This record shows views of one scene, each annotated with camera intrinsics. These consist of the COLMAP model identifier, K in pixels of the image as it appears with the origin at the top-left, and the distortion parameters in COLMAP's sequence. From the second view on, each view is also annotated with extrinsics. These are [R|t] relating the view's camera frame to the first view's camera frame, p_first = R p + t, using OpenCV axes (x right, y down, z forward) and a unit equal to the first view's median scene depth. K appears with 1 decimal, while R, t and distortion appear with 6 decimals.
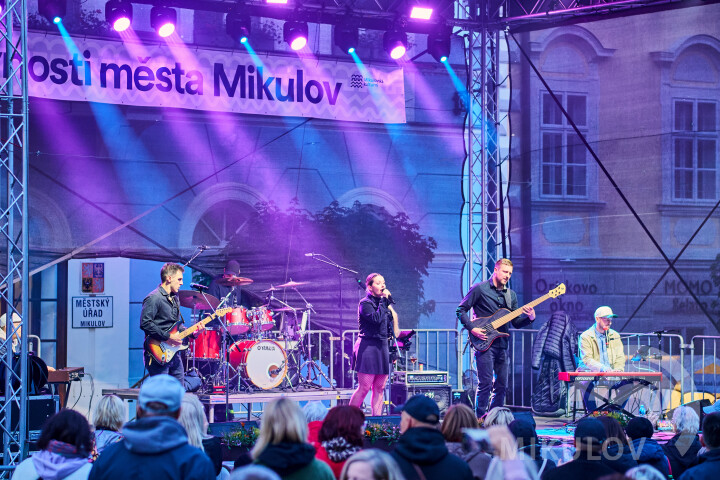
lens RADIAL K [[1928.0, 0, 358.9], [0, 1928.0, 237.5], [0, 0, 1]] dist [0.946227, 0.000000]
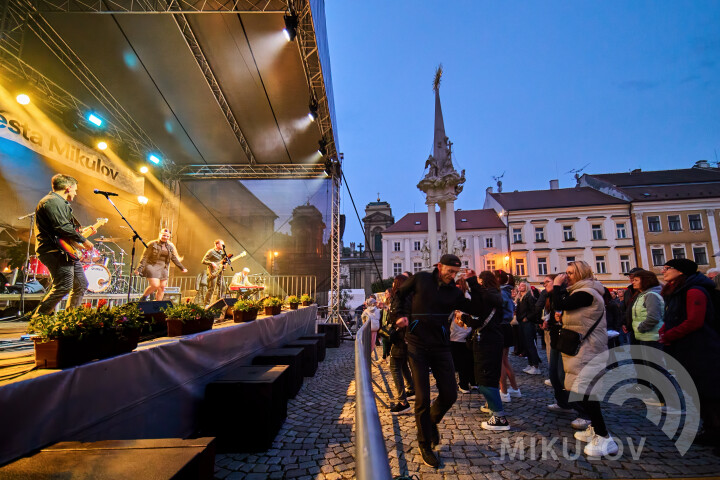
lens RADIAL K [[277.7, 0, 359.5], [0, 277.7, 252.6], [0, 0, 1]] dist [-0.003002, -0.000205]
pose [[0.608227, 0.091209, 0.788506, -0.093143], [0.007246, 0.992697, -0.120418, 0.066168], [-0.793730, 0.078956, 0.603124, 0.580712]]
